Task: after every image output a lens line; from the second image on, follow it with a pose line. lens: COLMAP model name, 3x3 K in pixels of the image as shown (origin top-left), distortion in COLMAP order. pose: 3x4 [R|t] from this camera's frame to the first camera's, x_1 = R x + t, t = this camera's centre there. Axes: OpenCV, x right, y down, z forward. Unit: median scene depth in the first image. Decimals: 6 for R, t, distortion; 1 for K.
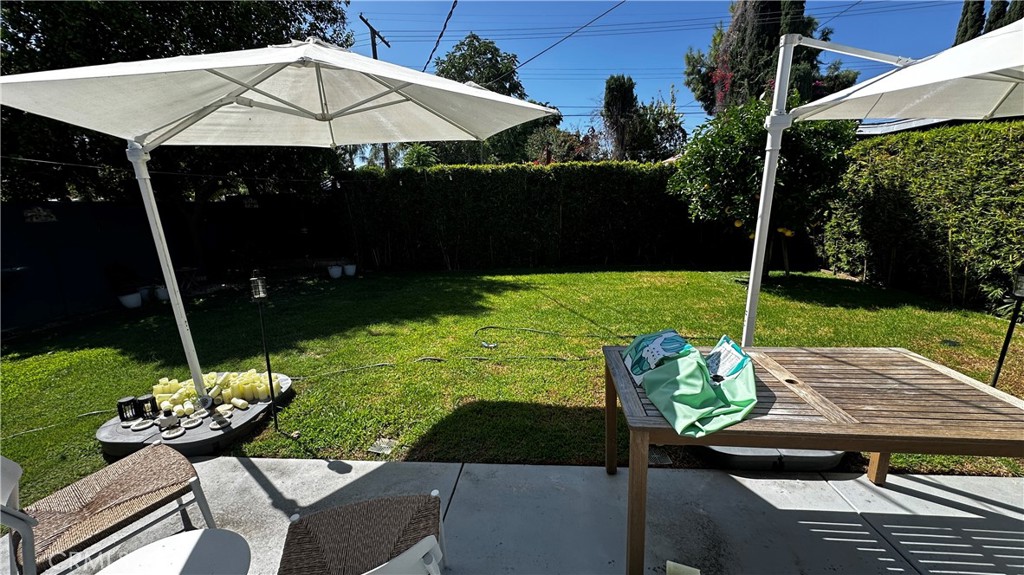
lens RADIAL K [[406.9, 0, 513.6], [0, 406.9, 287.4], [0, 0, 1]] dist [0.000325, 0.000872]
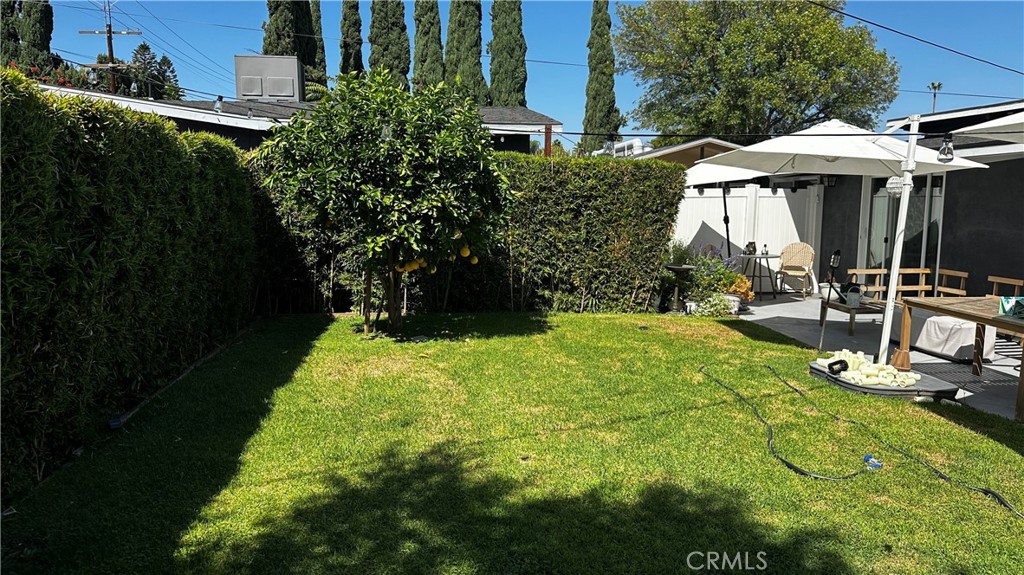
lens RADIAL K [[714.6, 0, 501.2], [0, 714.6, 283.9], [0, 0, 1]] dist [0.051763, -0.060482]
pose [[-0.179425, -0.092811, 0.979384, -0.690035], [0.211852, 0.968537, 0.130595, -0.257520], [-0.960690, 0.230917, -0.154118, 1.163881]]
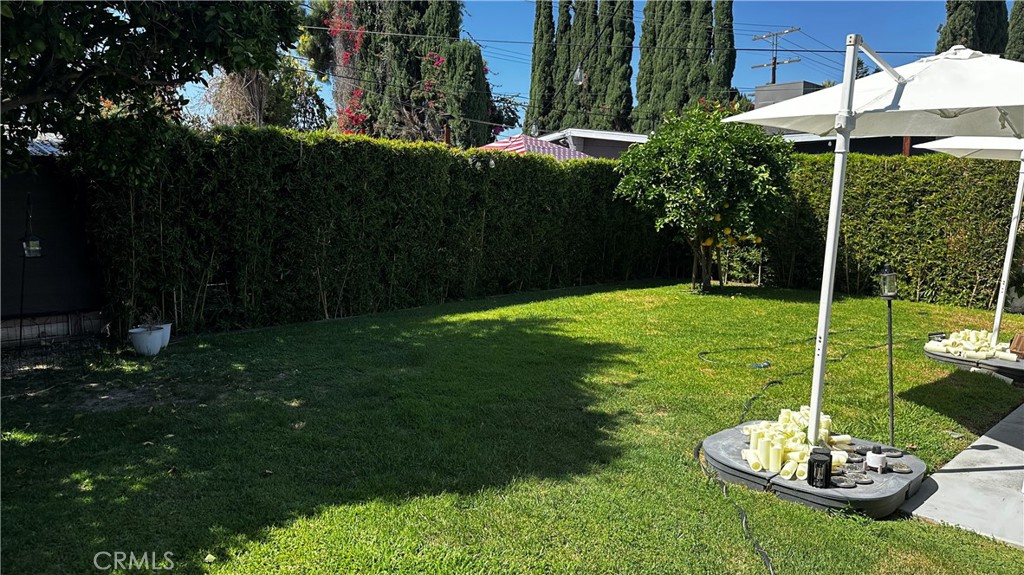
lens RADIAL K [[714.6, 0, 516.3], [0, 714.6, 286.2], [0, 0, 1]] dist [0.051763, -0.060482]
pose [[0.672834, -0.051715, 0.737983, -1.076830], [0.129350, 0.990411, -0.048527, -0.008365], [-0.728397, 0.128109, 0.673072, 0.235832]]
